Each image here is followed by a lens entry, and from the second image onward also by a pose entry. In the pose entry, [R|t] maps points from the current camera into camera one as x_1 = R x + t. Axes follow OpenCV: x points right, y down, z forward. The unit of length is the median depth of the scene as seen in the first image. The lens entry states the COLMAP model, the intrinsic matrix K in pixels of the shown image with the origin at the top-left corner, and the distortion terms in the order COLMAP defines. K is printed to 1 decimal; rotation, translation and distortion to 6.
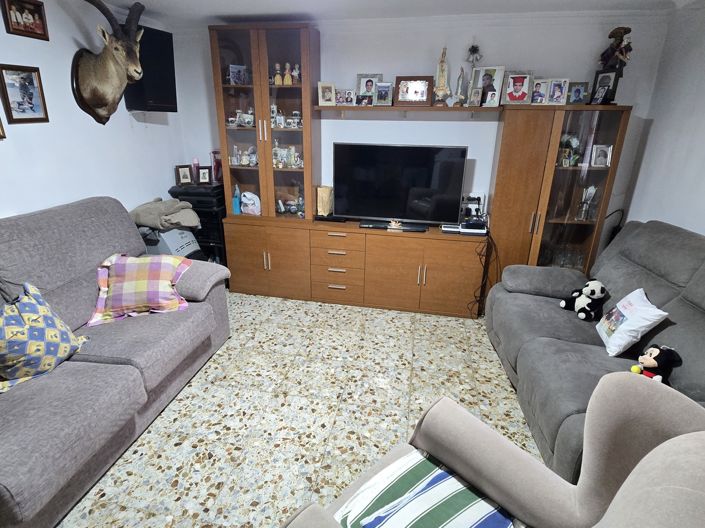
lens RADIAL K [[388.8, 0, 351.9], [0, 388.8, 261.5], [0, 0, 1]] dist [0.004455, -0.005943]
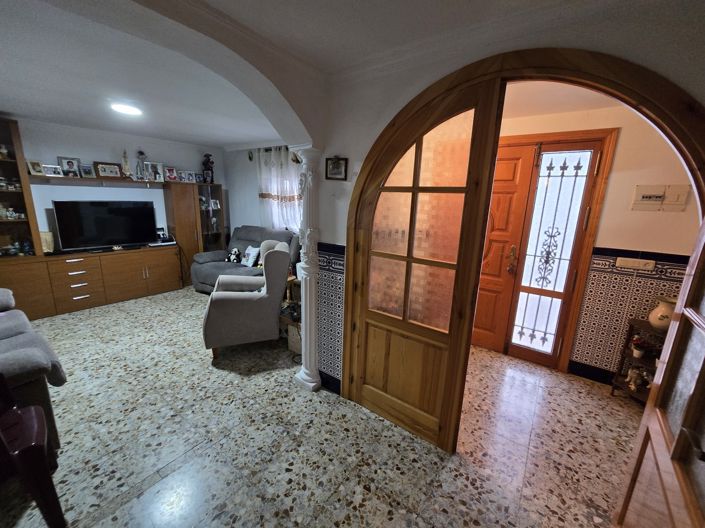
lens RADIAL K [[288.3, 0, 352.5], [0, 288.3, 262.3], [0, 0, 1]] dist [-0.002758, 0.000825]
pose [[0.431564, -0.196527, 0.880414, -0.616665], [0.289207, 0.954606, 0.071324, 0.185433], [-0.854466, 0.223841, 0.468811, -0.466608]]
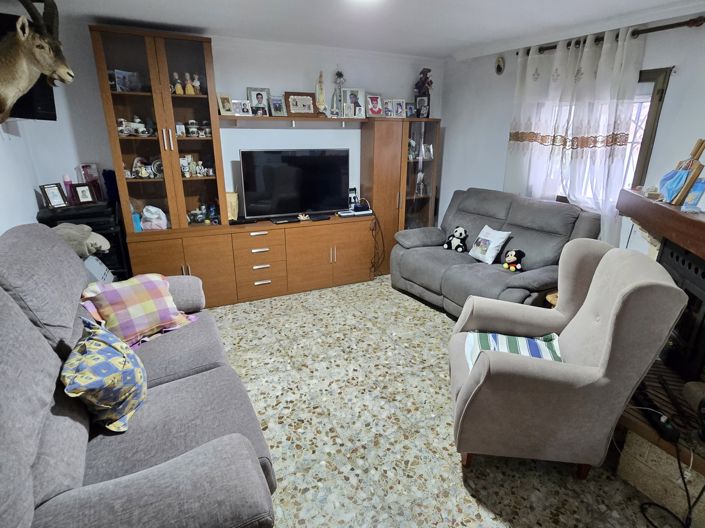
lens RADIAL K [[388.8, 0, 359.6], [0, 388.8, 263.6], [0, 0, 1]] dist [0.004455, -0.005943]
pose [[0.788466, -0.205556, 0.579713, -0.522550], [0.215204, 0.975126, 0.053064, 0.016814], [-0.576201, 0.082917, 0.813091, -0.042663]]
